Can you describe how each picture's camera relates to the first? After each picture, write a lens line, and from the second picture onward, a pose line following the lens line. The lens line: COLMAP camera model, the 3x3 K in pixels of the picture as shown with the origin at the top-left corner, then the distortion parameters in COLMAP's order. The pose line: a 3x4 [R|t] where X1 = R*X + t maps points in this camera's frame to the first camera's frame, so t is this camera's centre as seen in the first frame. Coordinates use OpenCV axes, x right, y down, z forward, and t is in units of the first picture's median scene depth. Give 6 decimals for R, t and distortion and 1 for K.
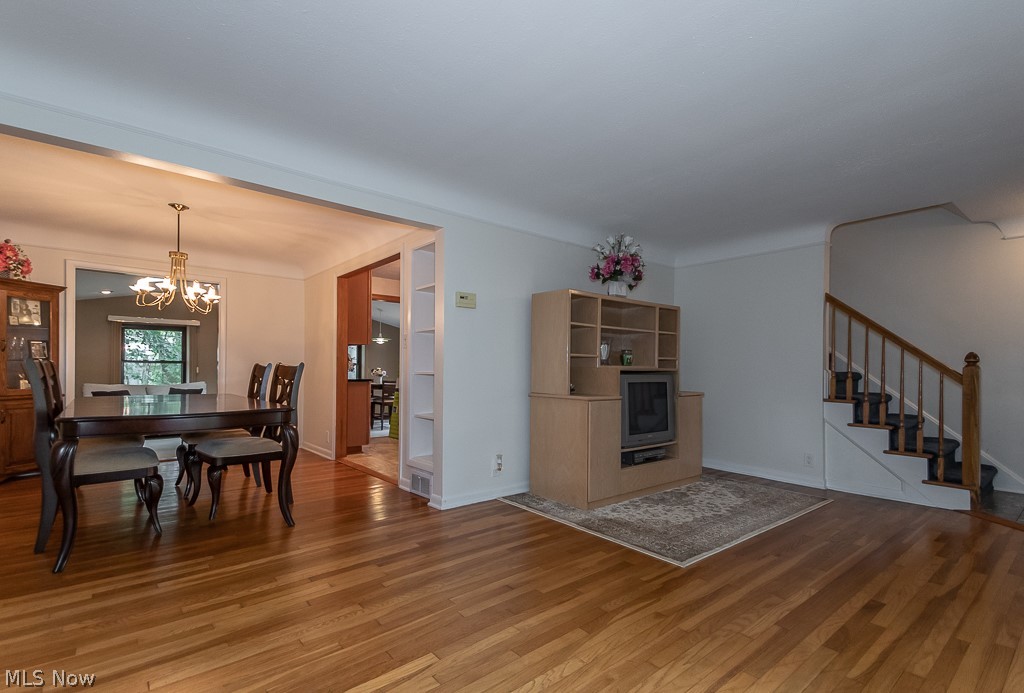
lens RADIAL K [[475.3, 0, 498.7], [0, 475.3, 365.7], [0, 0, 1]] dist [0.038722, -0.002644]
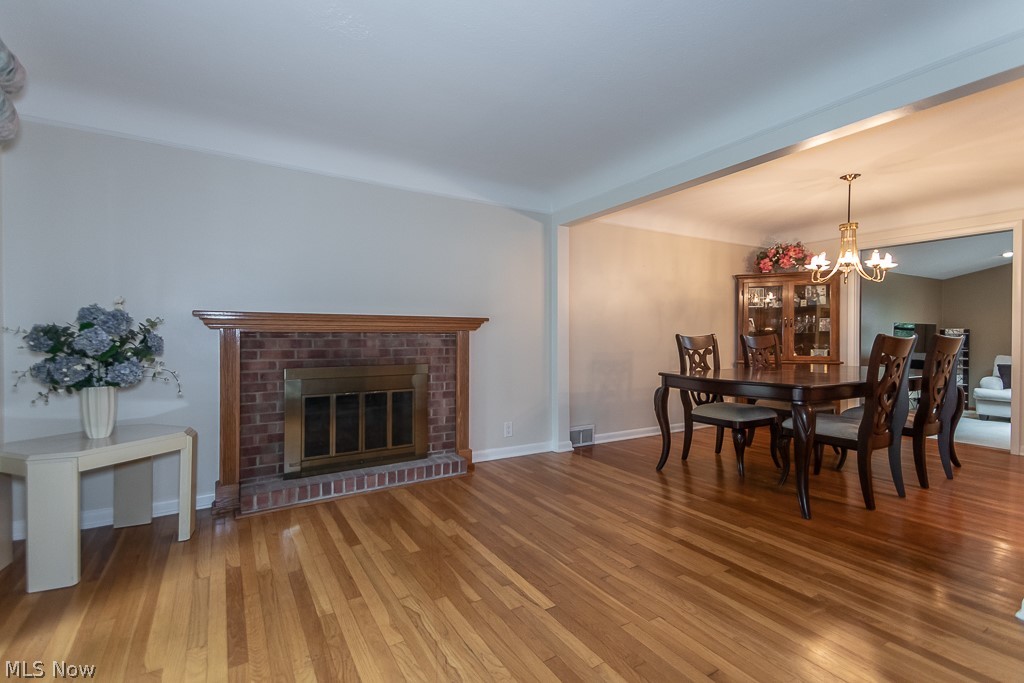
lens RADIAL K [[475.3, 0, 523.2], [0, 475.3, 344.2], [0, 0, 1]] dist [0.038722, -0.002644]
pose [[-0.132608, 0.014742, -0.991059, 0.701466], [0.005263, 0.999886, 0.014169, -0.008737], [0.991155, -0.003337, -0.132670, 0.800267]]
